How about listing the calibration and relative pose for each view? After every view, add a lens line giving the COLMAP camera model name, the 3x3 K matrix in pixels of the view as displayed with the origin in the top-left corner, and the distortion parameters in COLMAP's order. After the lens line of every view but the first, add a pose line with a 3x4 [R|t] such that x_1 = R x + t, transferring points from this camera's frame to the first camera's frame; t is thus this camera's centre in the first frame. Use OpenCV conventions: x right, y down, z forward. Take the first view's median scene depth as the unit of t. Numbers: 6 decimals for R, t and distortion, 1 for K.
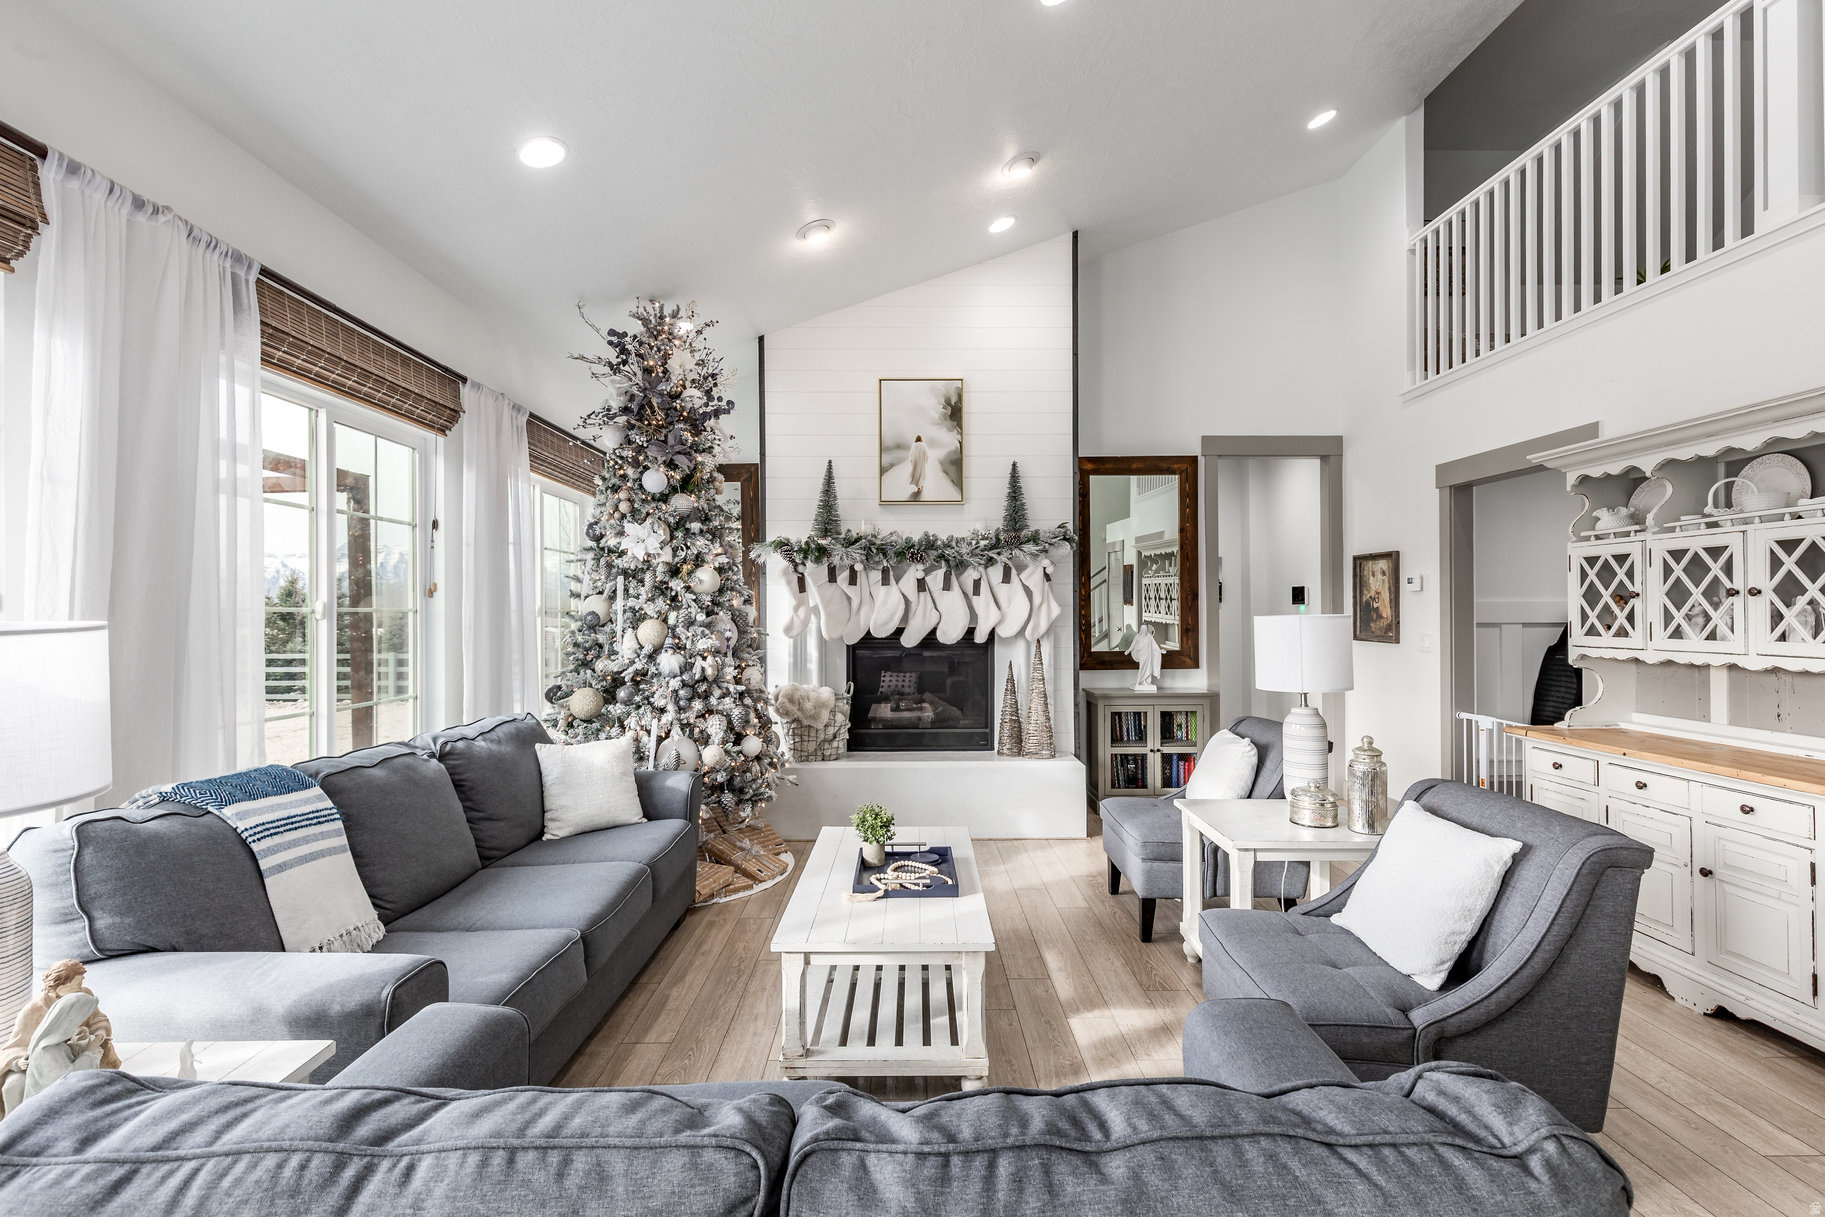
lens RADIAL K [[831.4, 0, 913.9], [0, 831.4, 604.5], [0, 0, 1]] dist [-0.014877, -0.000293]
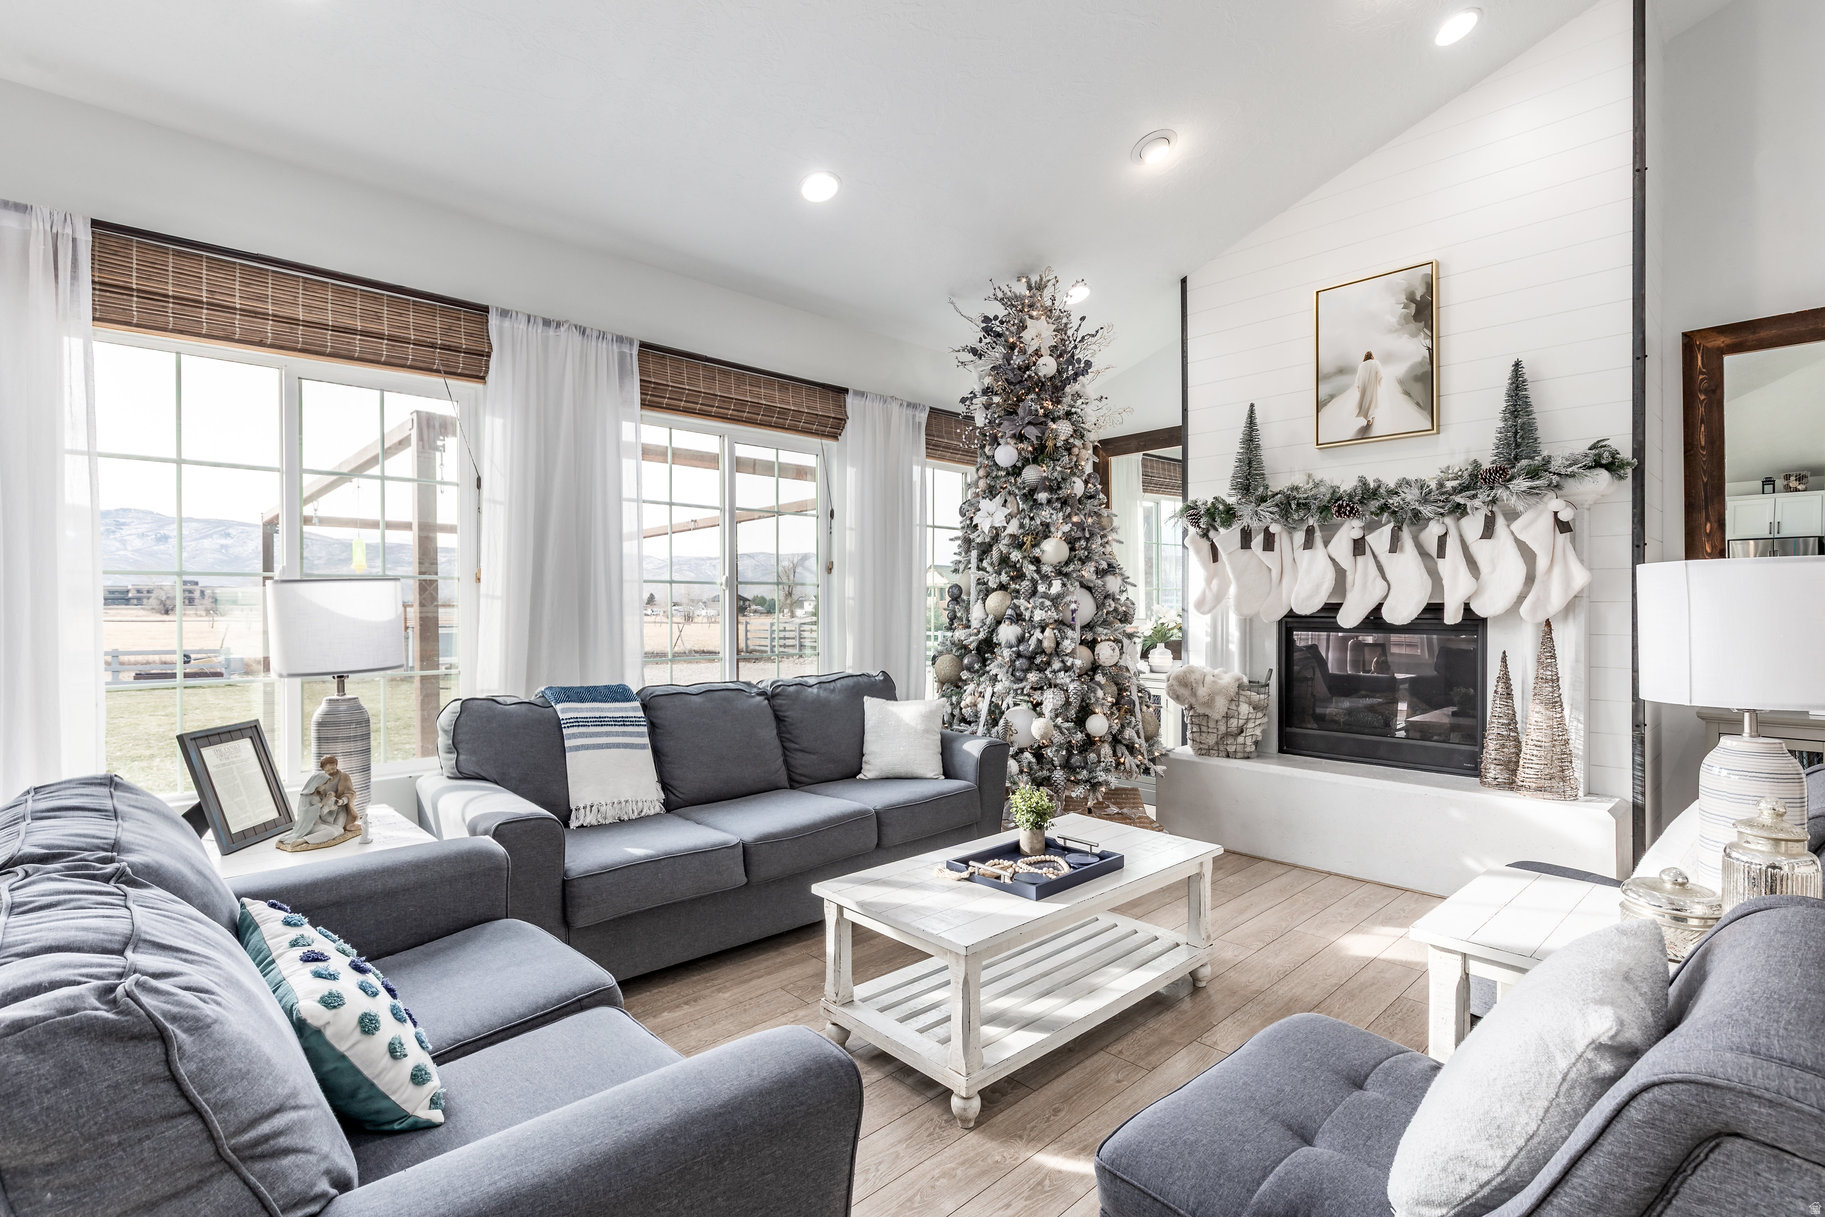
lens RADIAL K [[851.8, 0, 913.1], [0, 851.8, 615.6], [0, 0, 1]] dist [-0.016530, -0.000662]
pose [[0.670507, 0.010190, -0.741833, 0.380130], [0.007011, 0.999774, 0.020070, 0.025612], [0.741870, -0.018658, 0.670284, 0.205017]]
